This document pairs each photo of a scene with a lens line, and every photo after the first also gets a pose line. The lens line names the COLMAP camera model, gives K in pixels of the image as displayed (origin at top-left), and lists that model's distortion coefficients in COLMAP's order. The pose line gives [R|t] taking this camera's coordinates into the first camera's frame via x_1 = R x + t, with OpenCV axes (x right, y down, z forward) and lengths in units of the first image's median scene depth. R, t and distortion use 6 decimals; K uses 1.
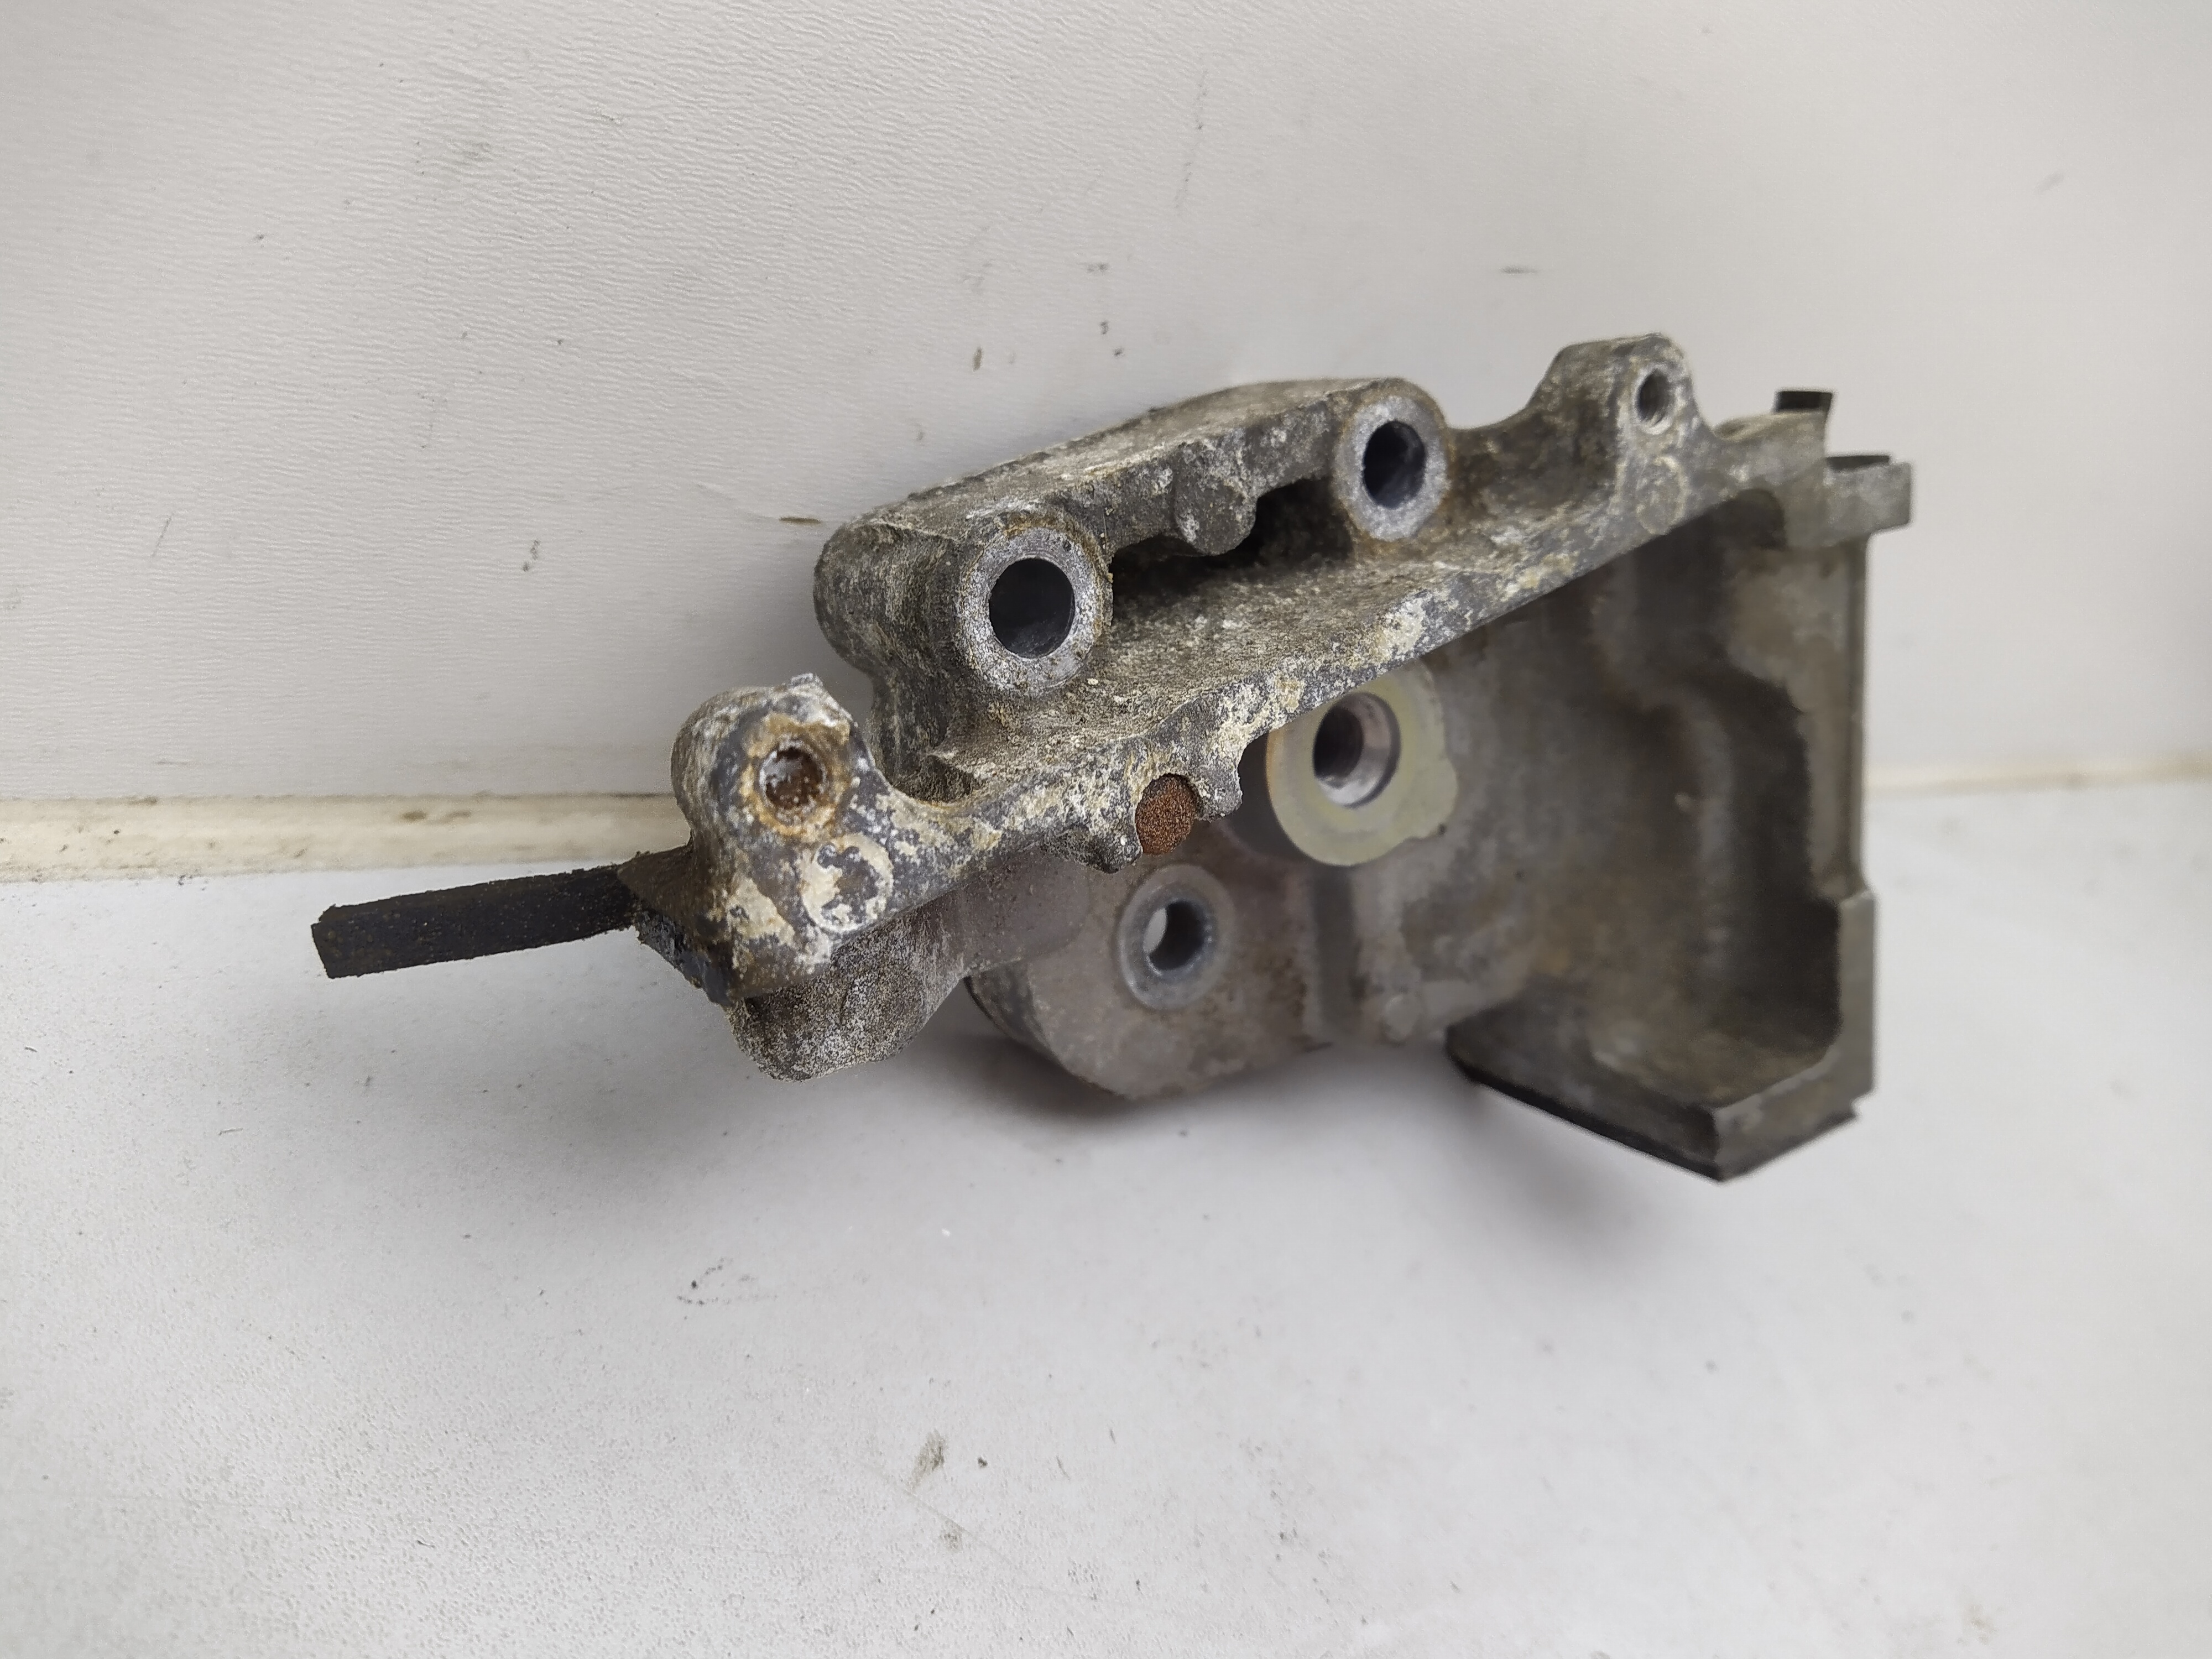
lens RADIAL K [[1599.7, 0, 1147.9], [0, 1599.7, 861.3], [0, 0, 1]] dist [0.055046, -0.133871]
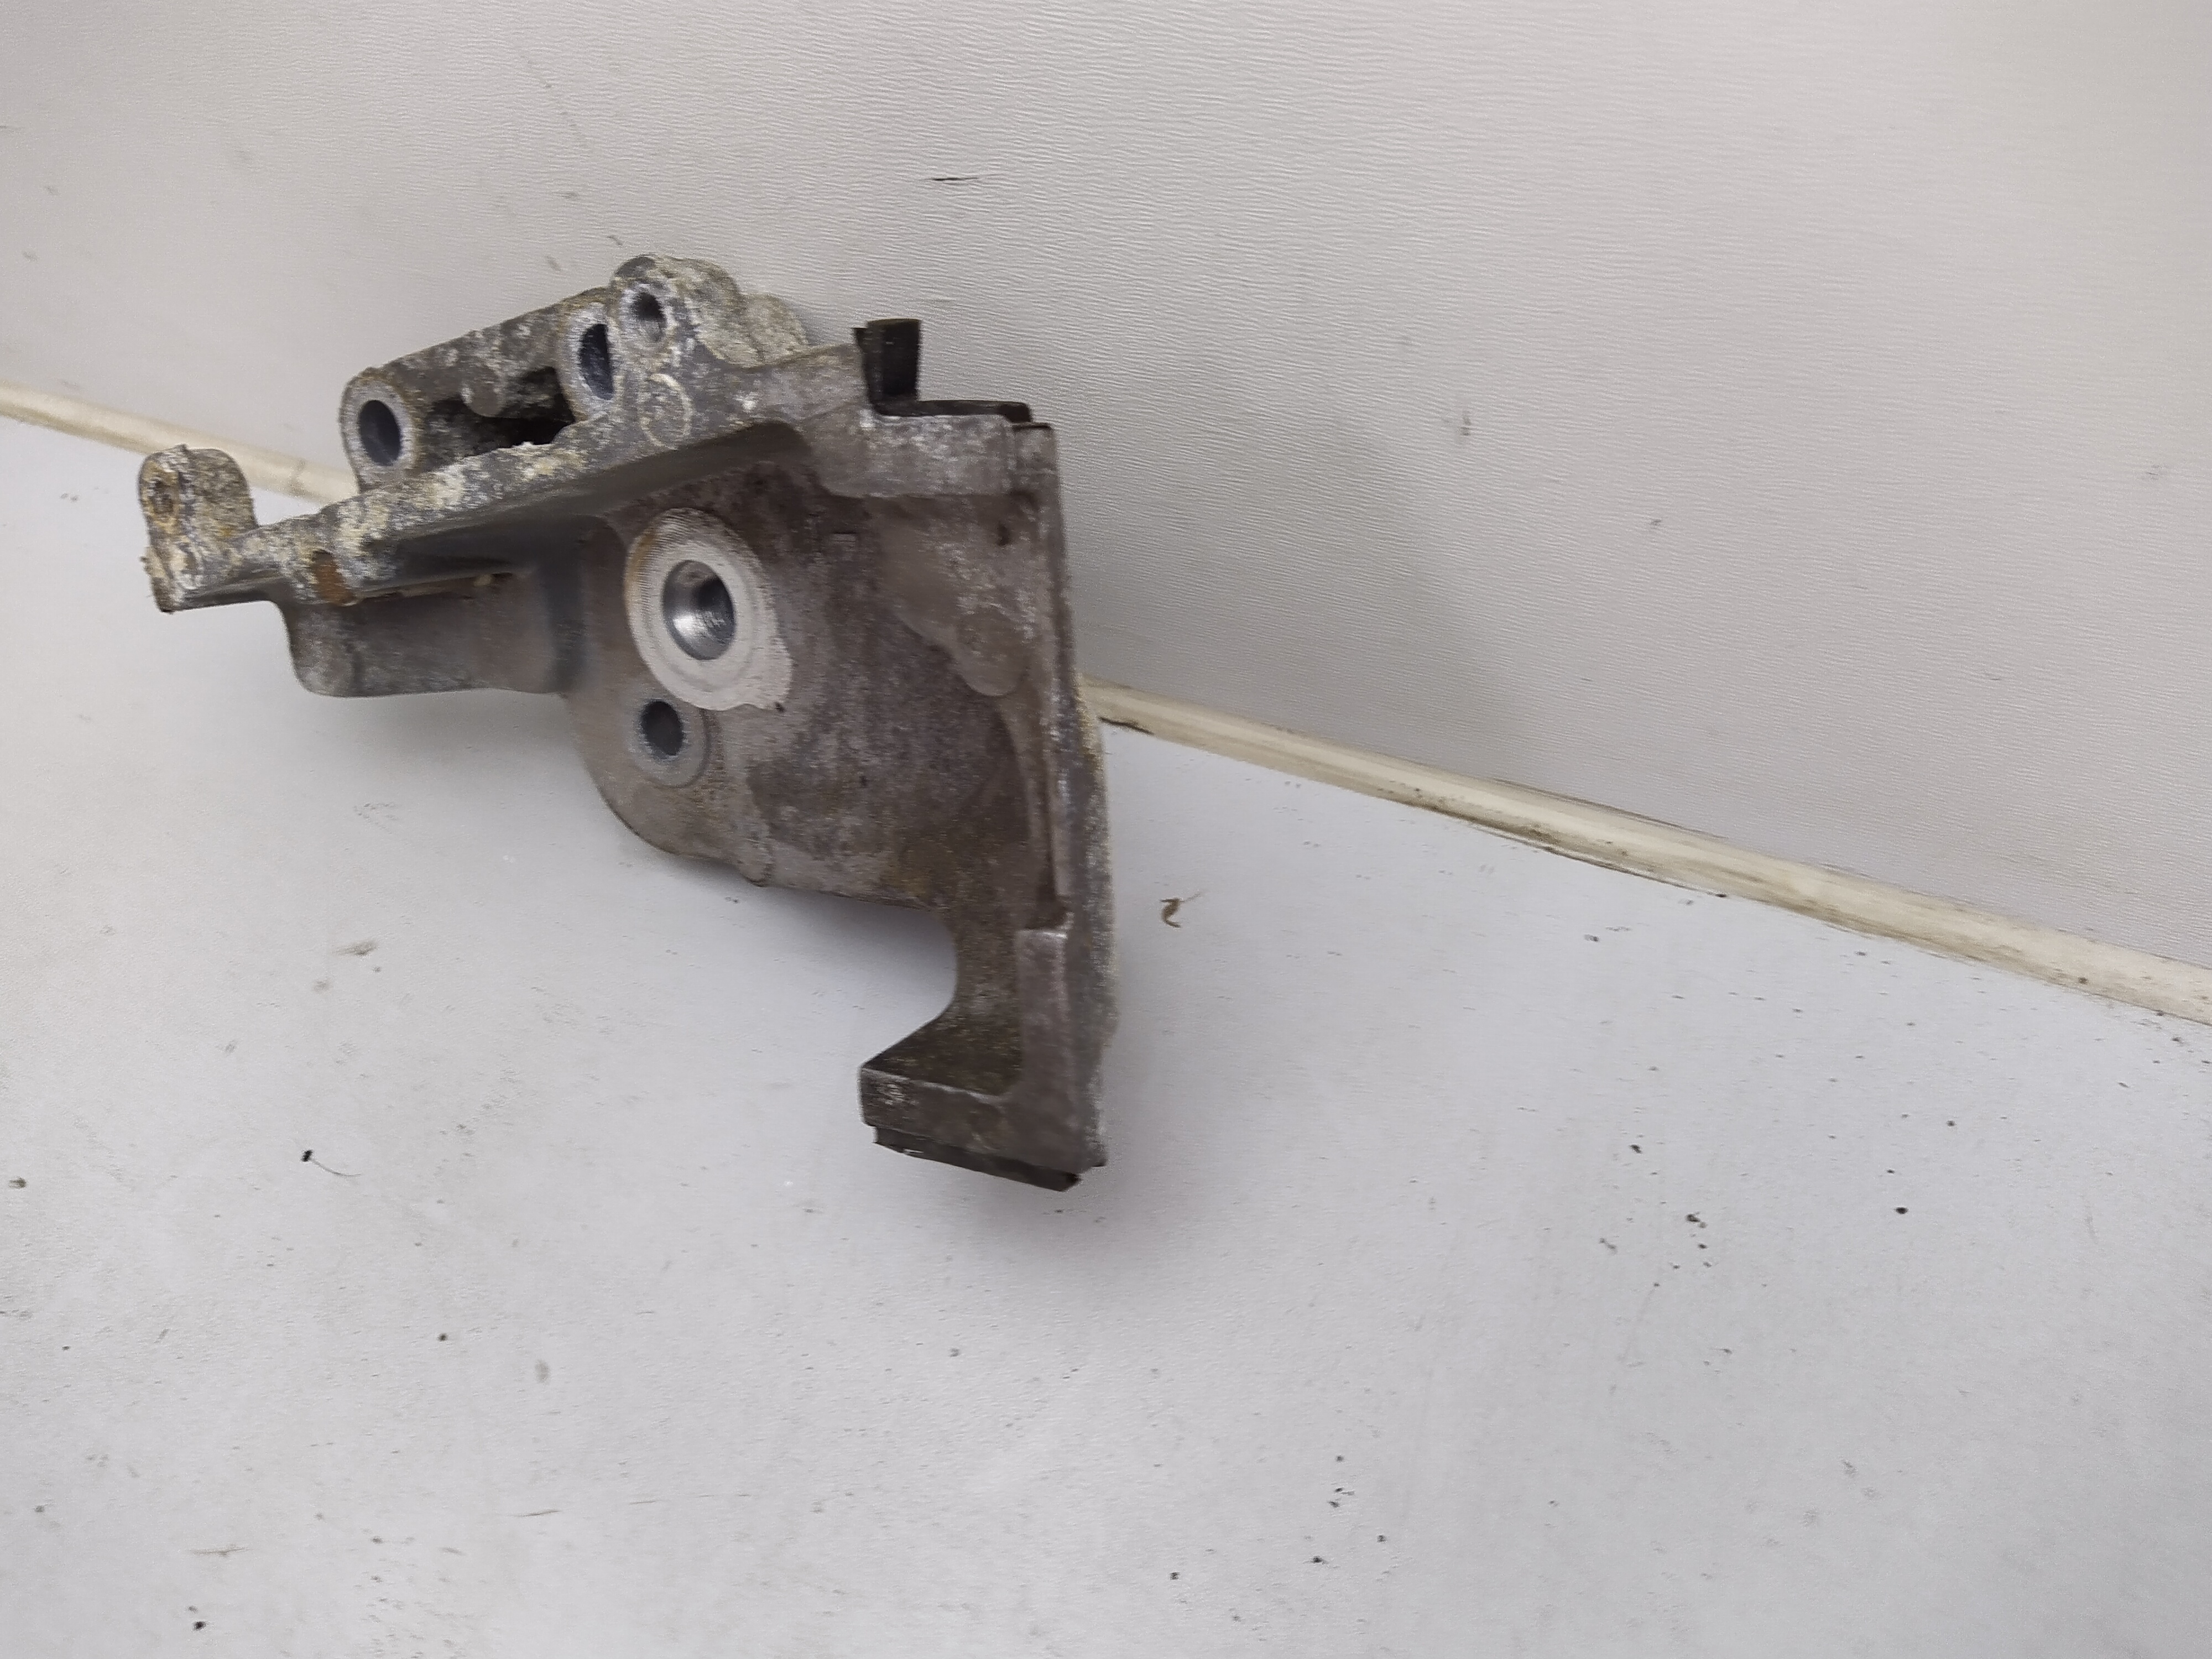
lens RADIAL K [[1623.9, 0, 1277.0], [0, 1623.9, 873.4], [0, 0, 1]] dist [0.098139, -0.120785]
pose [[0.465533, 0.323956, -0.823609, 1.677035], [-0.261354, 0.939419, 0.221781, -0.323170], [0.845561, 0.112007, 0.521998, 0.907780]]
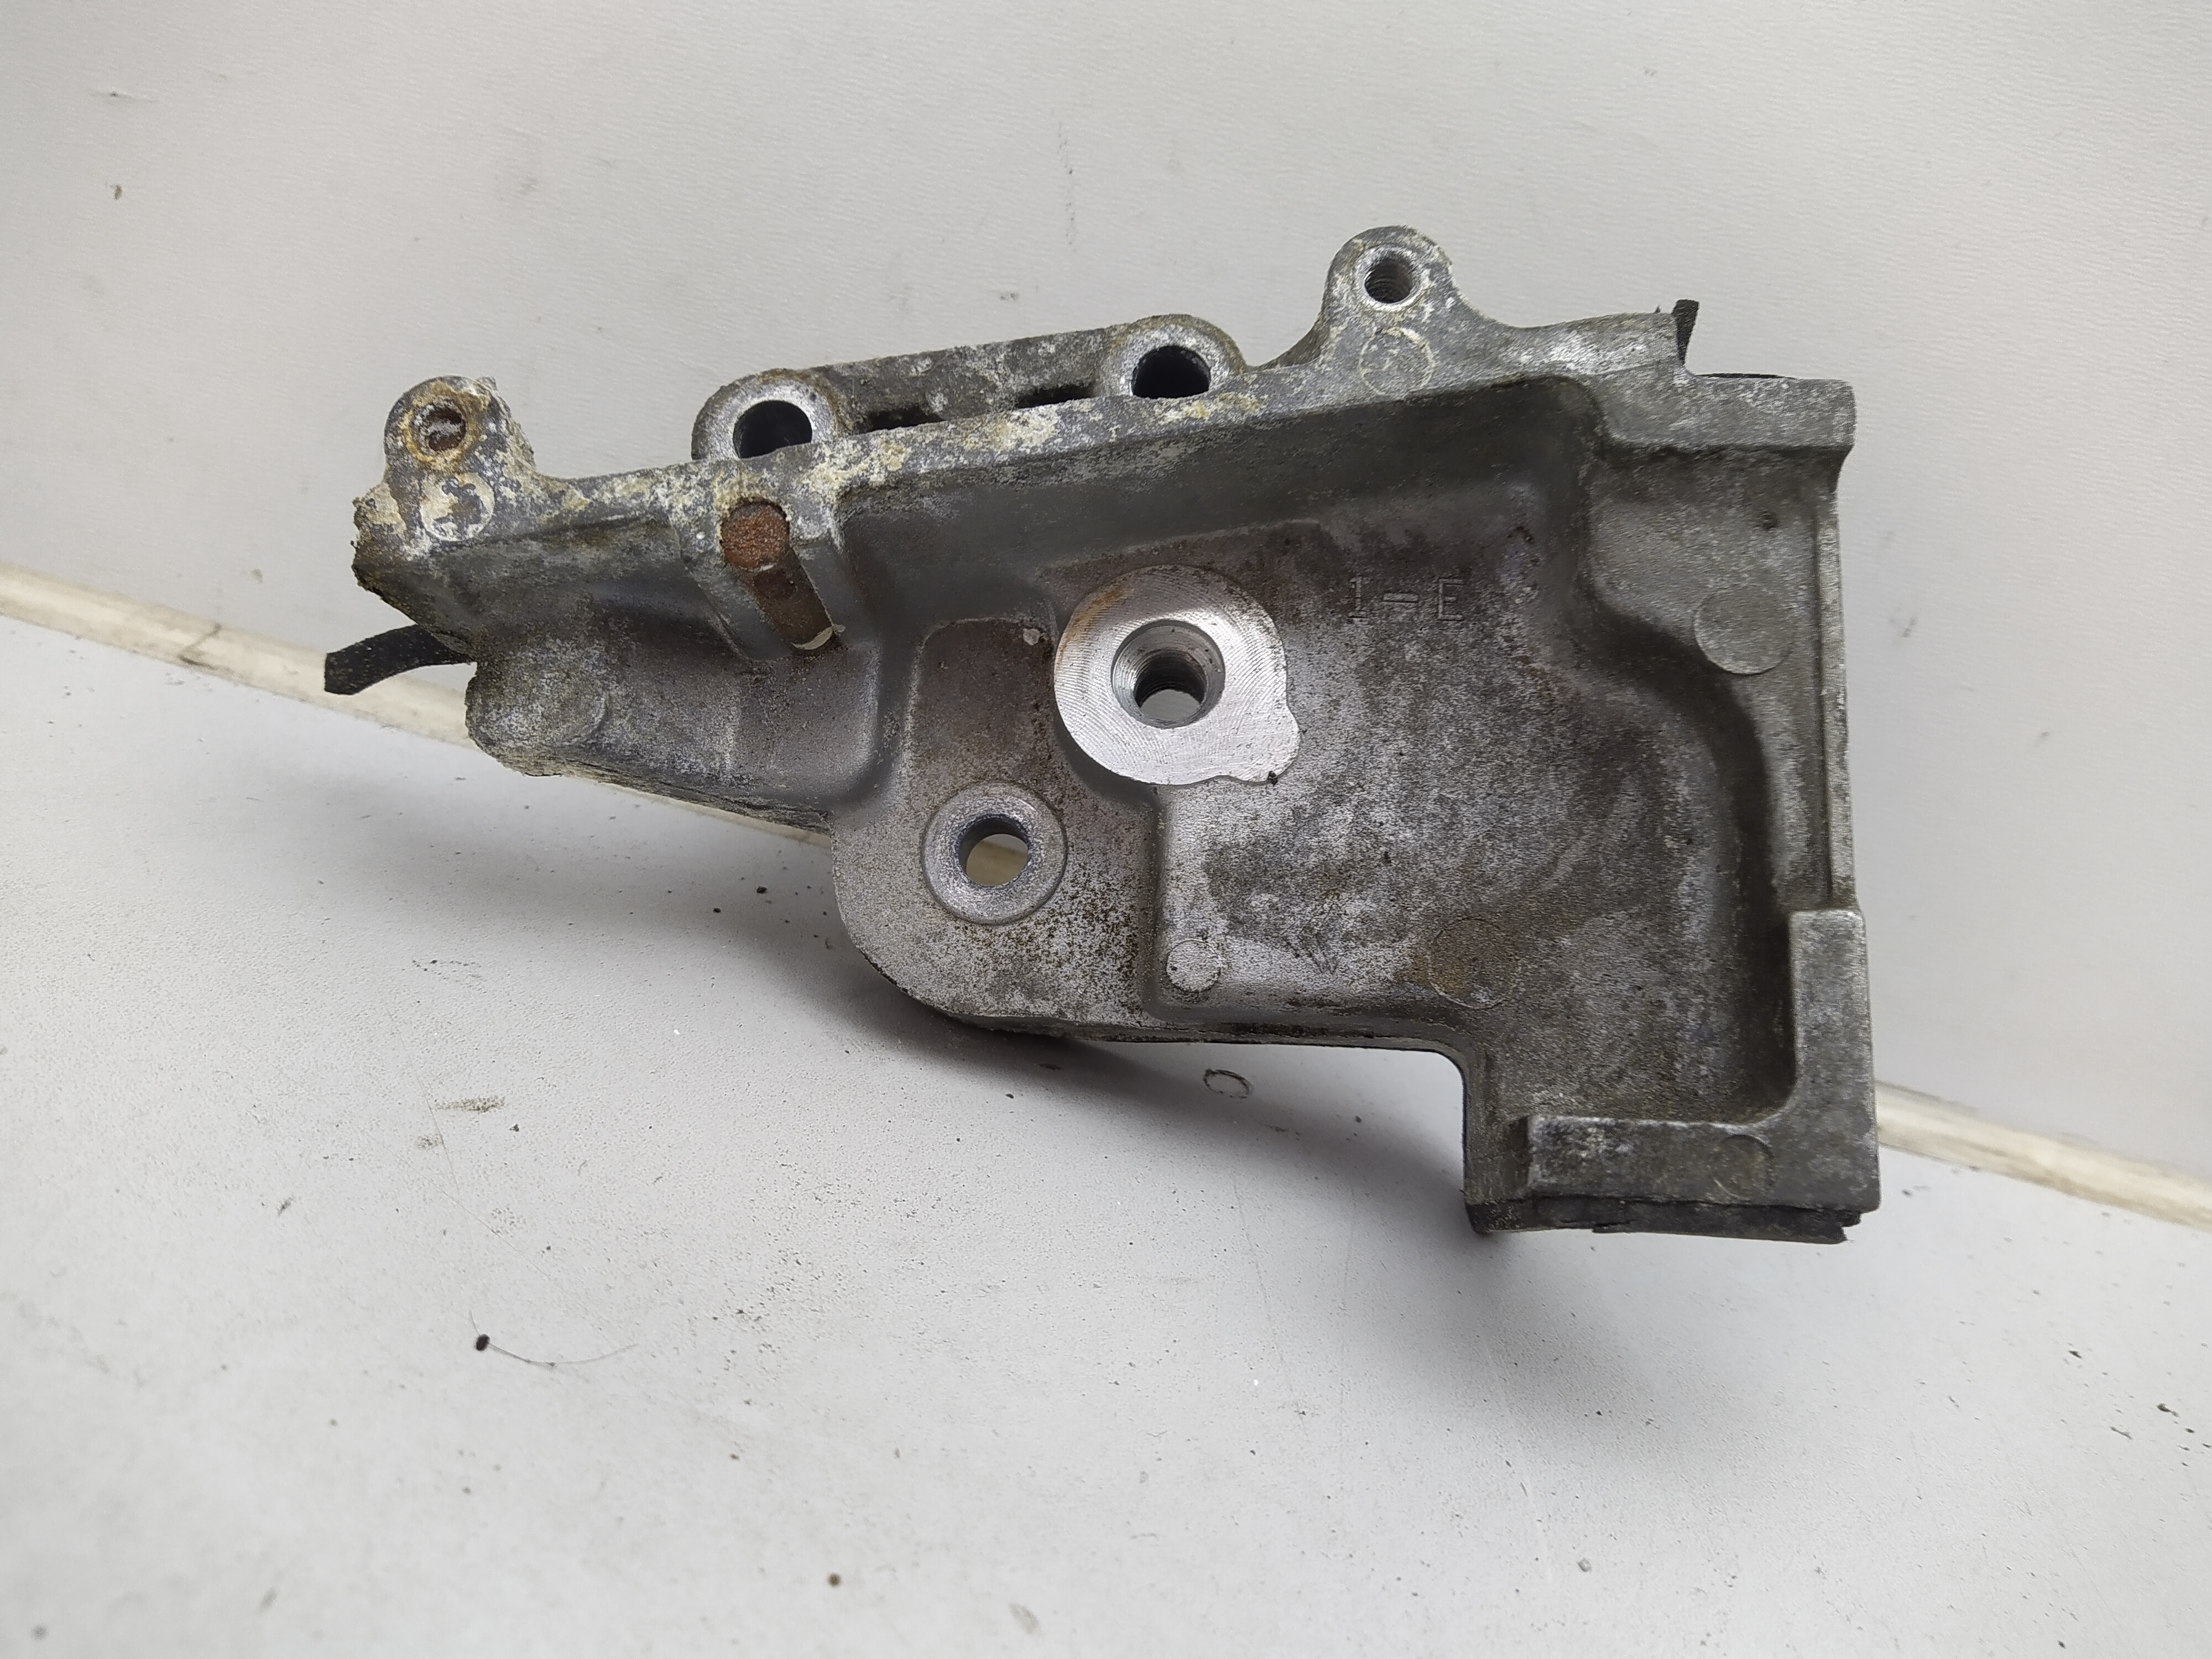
lens RADIAL K [[1618.5, 0, 1204.1], [0, 1618.5, 960.4], [0, 0, 1]] dist [0.062870, -0.098266]
pose [[0.801908, 0.006662, -0.597410, 0.925109], [-0.271338, 0.894924, -0.354240, 0.546253], [0.532277, 0.446168, 0.719455, 0.427009]]
